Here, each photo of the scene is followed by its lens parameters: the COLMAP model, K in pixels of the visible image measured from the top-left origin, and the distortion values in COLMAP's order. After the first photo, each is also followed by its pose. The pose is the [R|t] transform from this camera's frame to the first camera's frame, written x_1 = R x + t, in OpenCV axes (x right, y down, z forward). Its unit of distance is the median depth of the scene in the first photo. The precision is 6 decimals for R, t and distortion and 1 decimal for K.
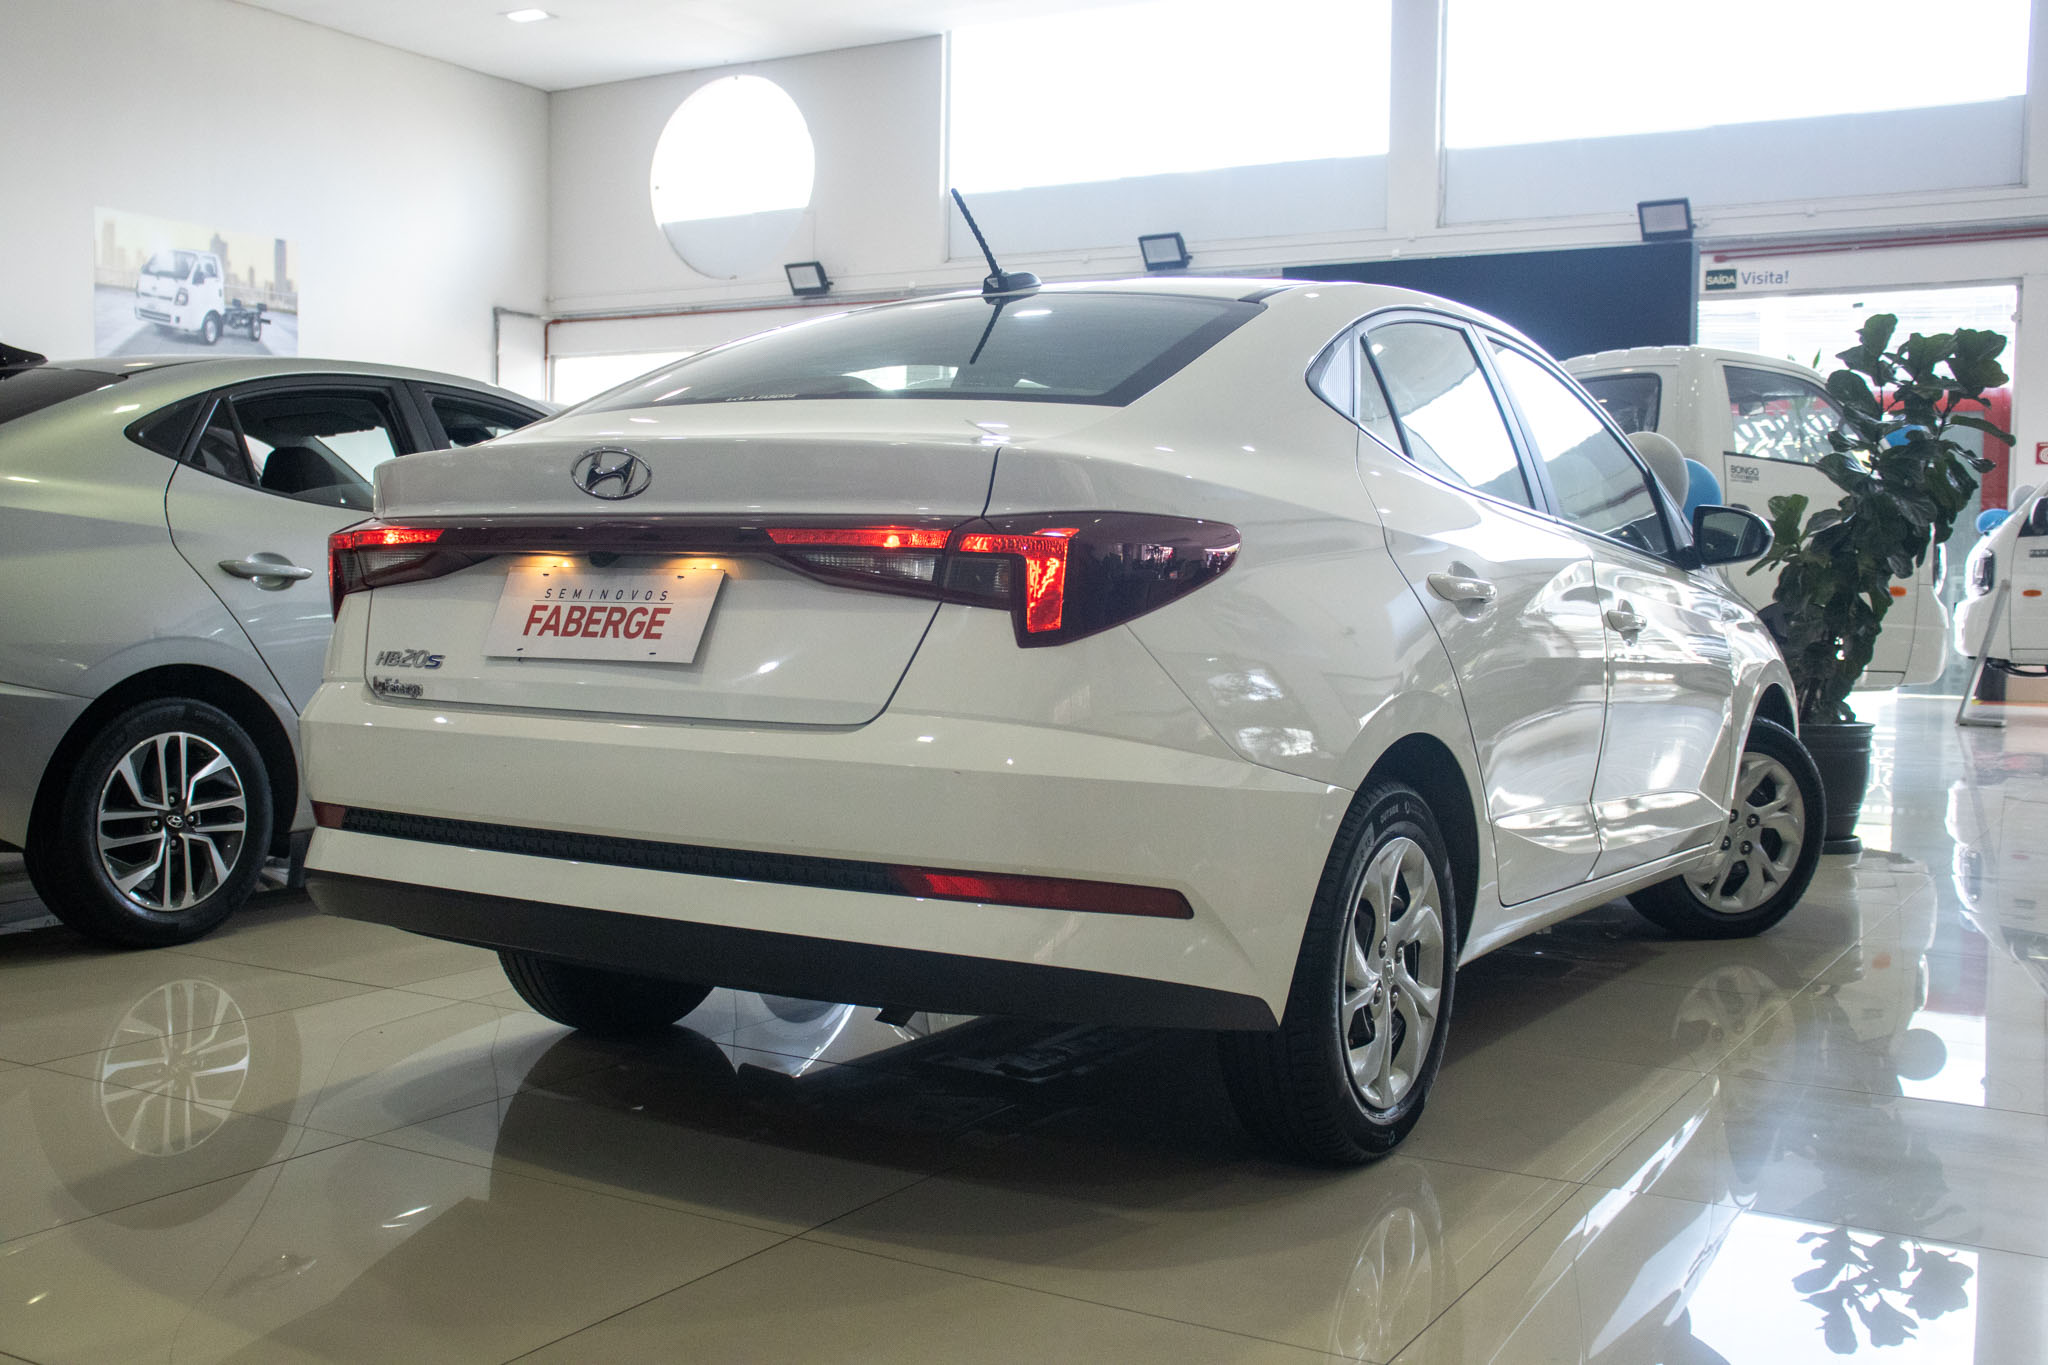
lens RADIAL K [[2189.0, 0, 1014.0], [0, 2189.0, 682.7], [0, 0, 1]] dist [-0.017557, 0.000000]
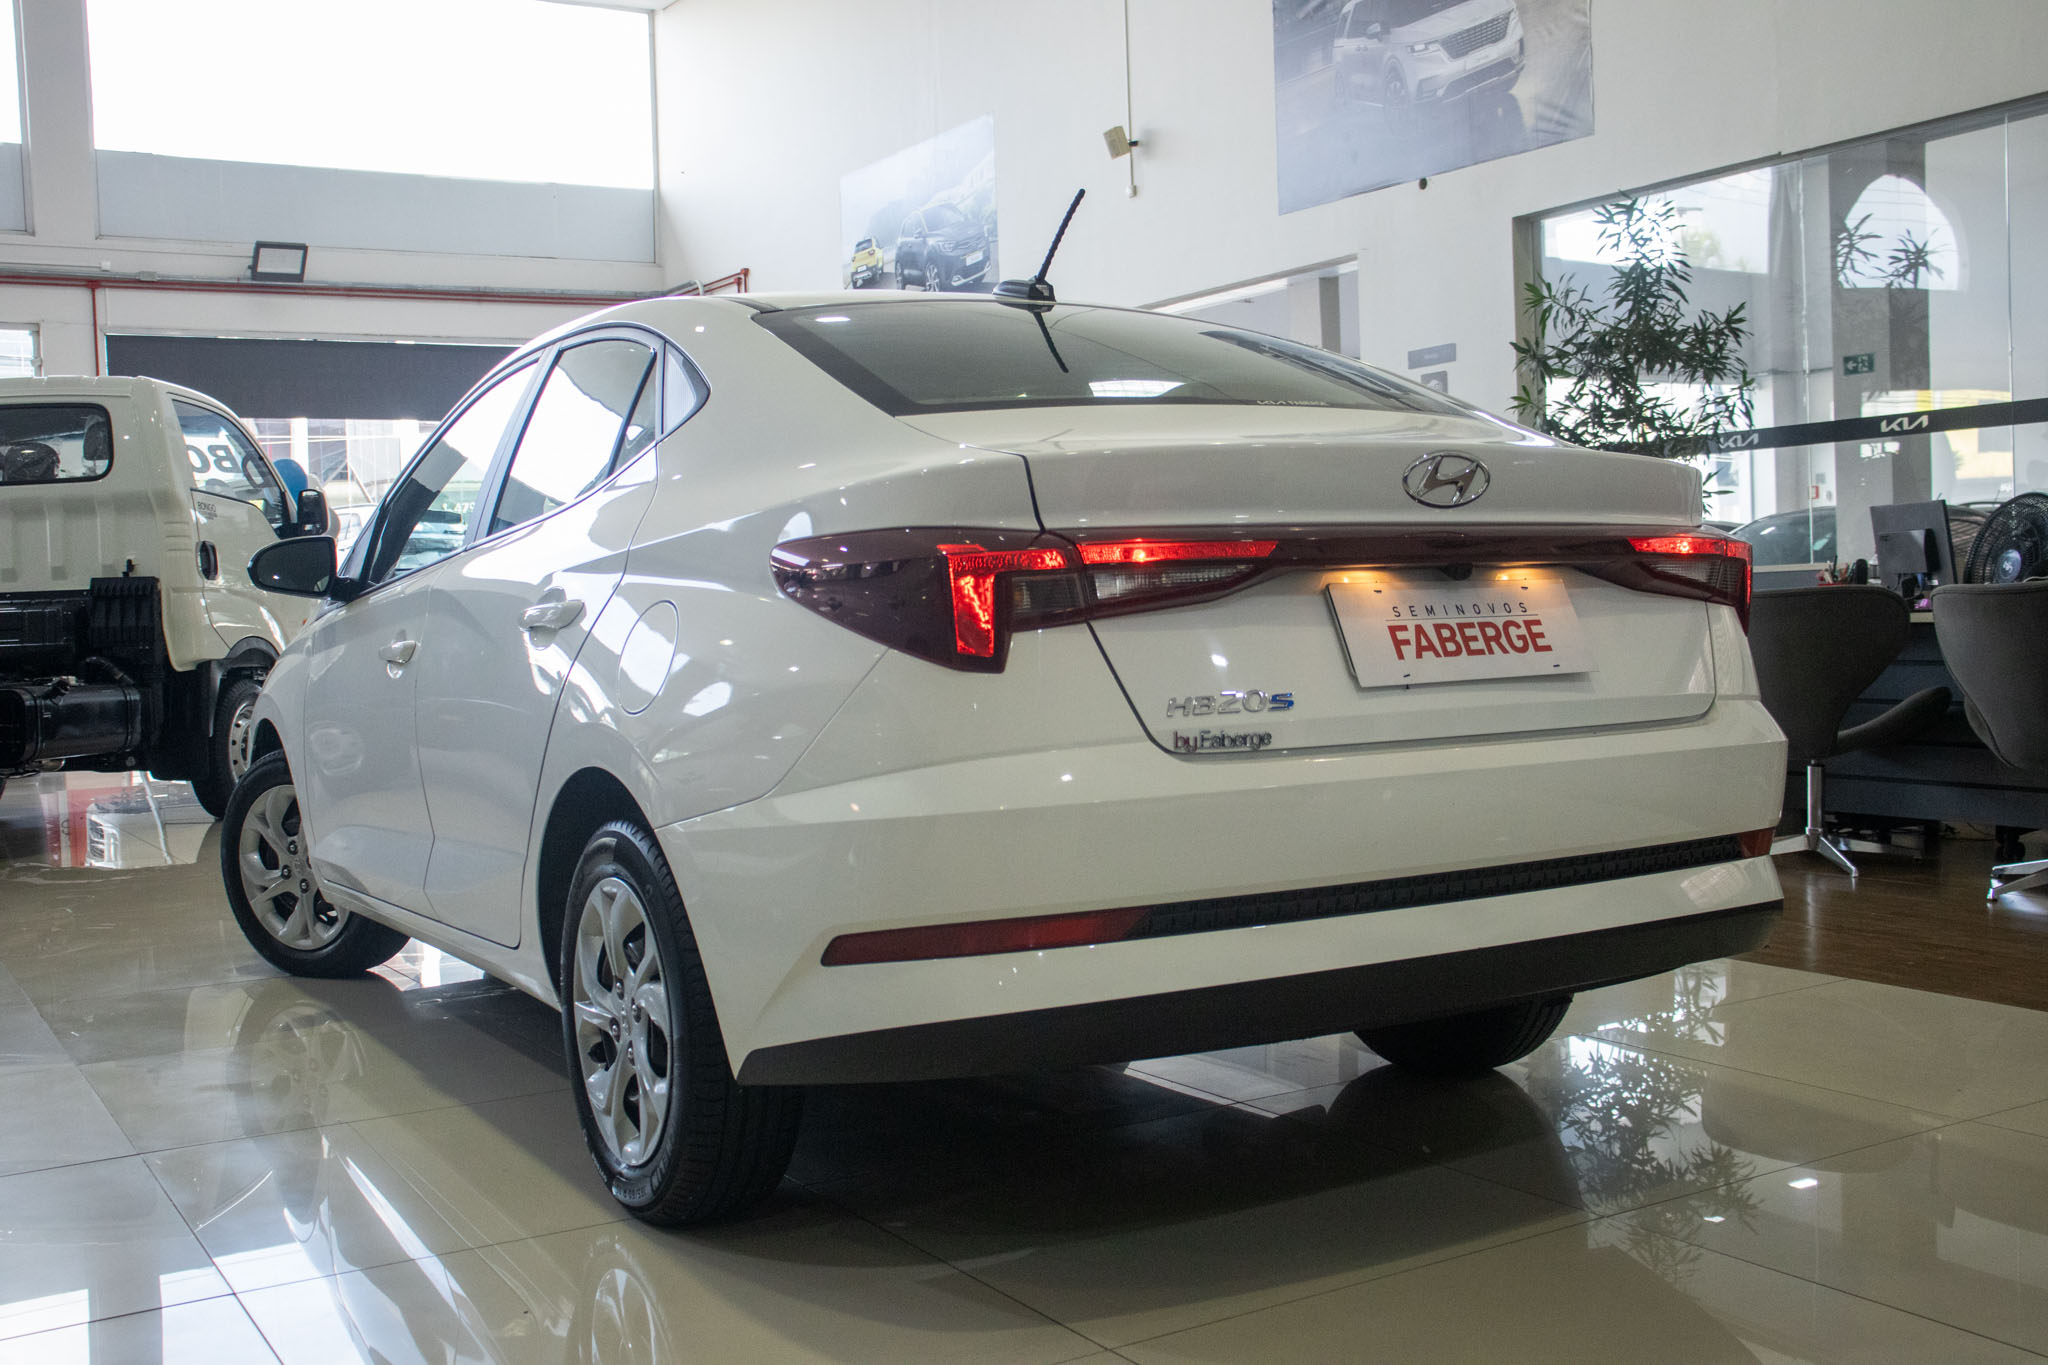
lens RADIAL K [[2189.0, 0, 1017.0], [0, 2189.0, 681.2], [0, 0, 1]] dist [-0.017557, 0.000000]
pose [[0.419848, -0.051338, 0.906141, -1.113111], [0.085500, 0.996196, 0.016825, -0.041984], [-0.903558, 0.070411, 0.422641, 0.782407]]
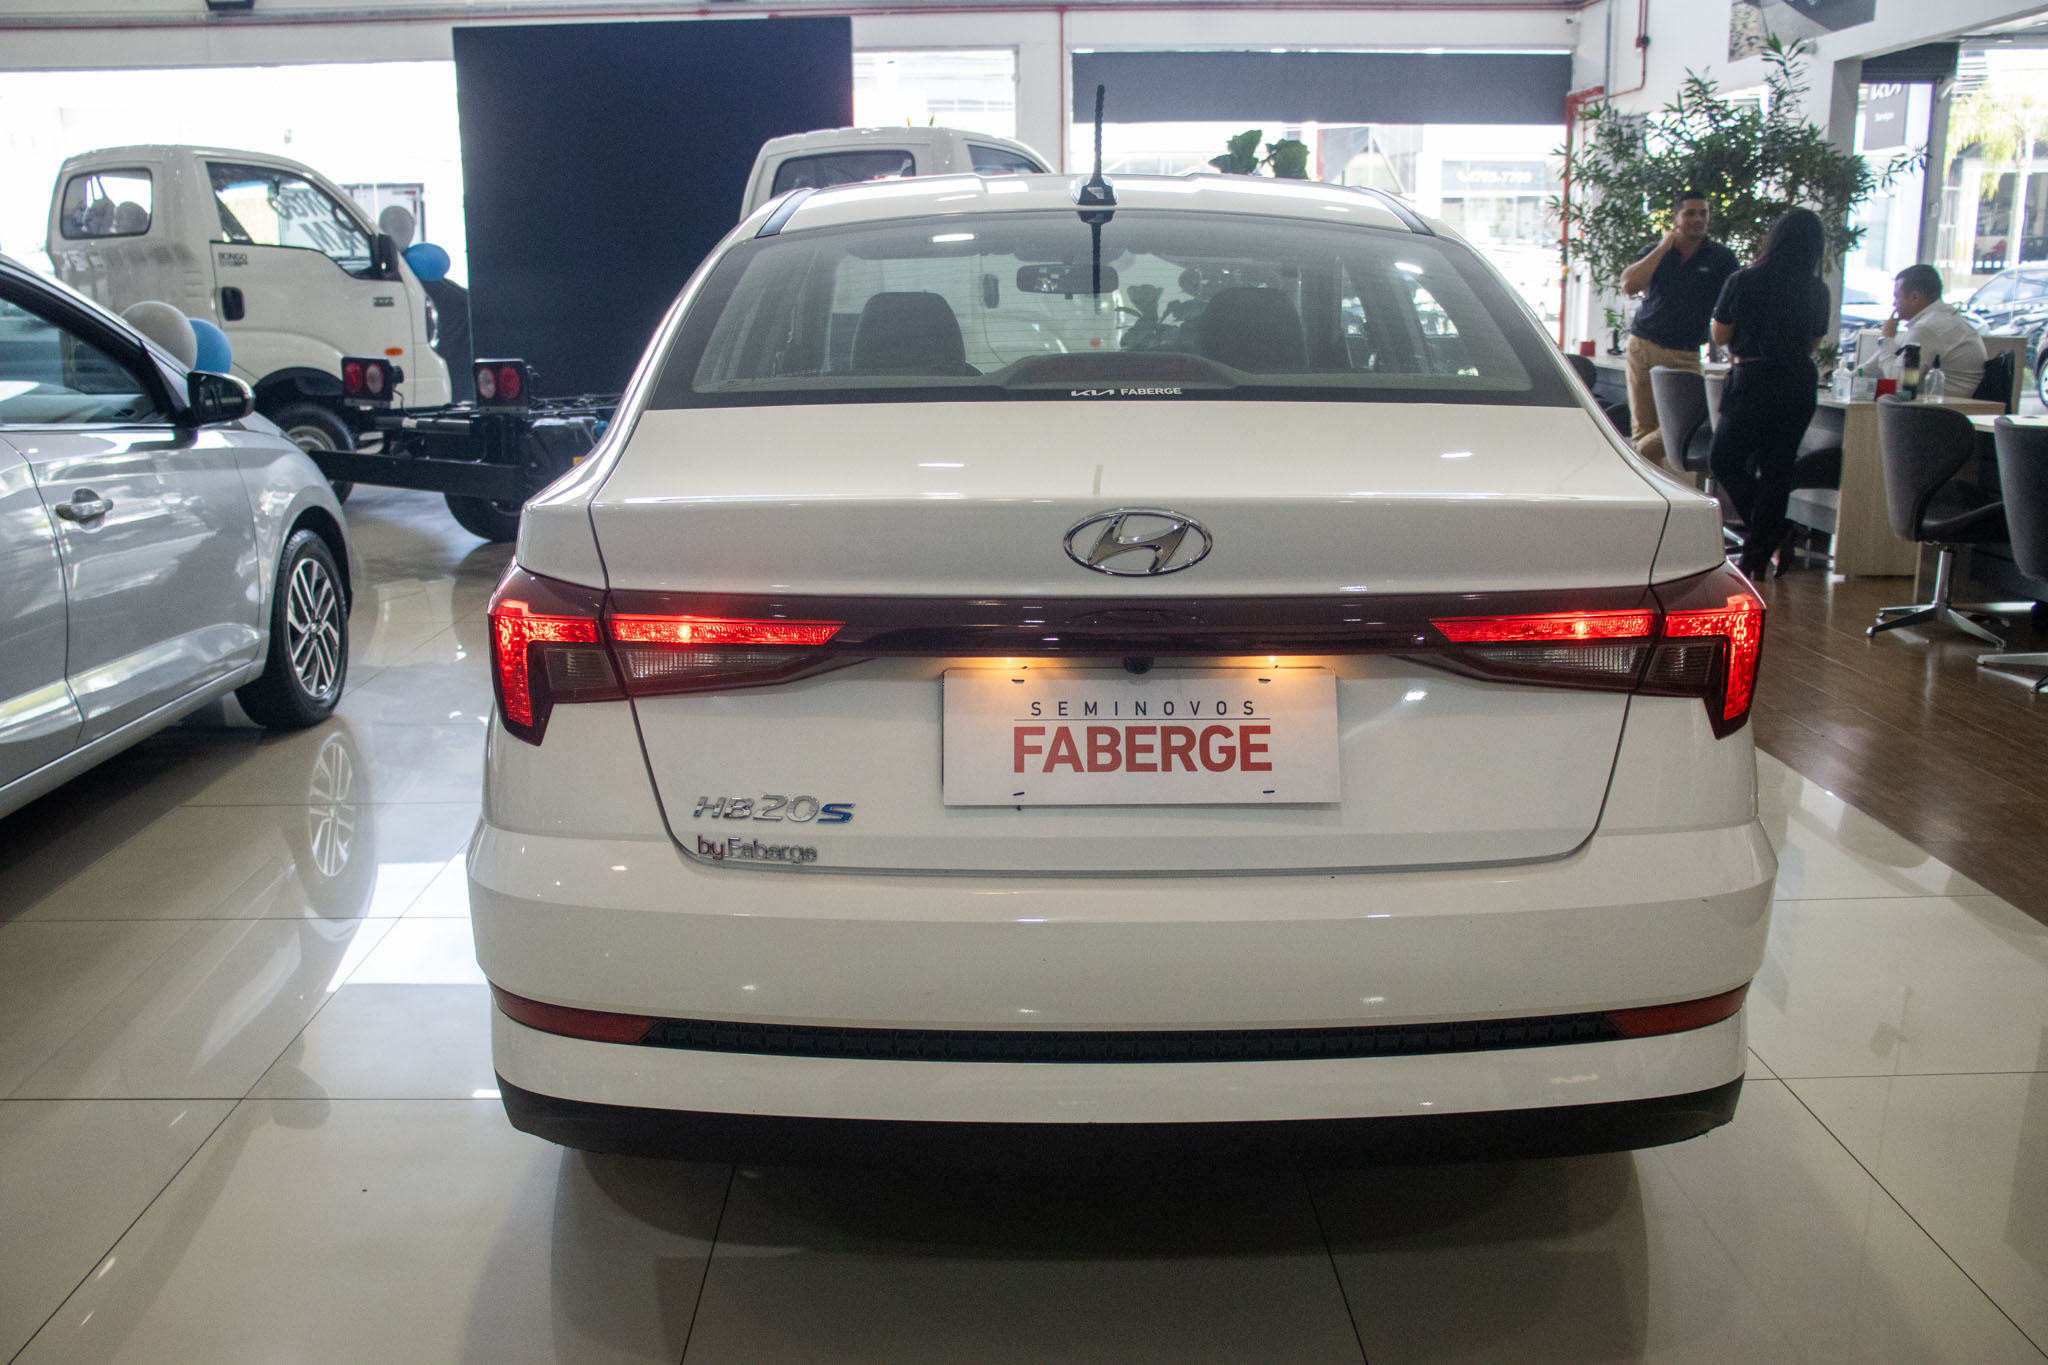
lens RADIAL K [[1934.6, 0, 1040.1], [0, 1934.6, 793.2], [0, 0, 1]] dist [-0.161489, 0.000887]
pose [[0.840445, -0.165902, 0.515877, -0.561090], [0.046175, 0.970445, 0.236862, -0.170091], [-0.539926, -0.175249, 0.823267, 0.475437]]
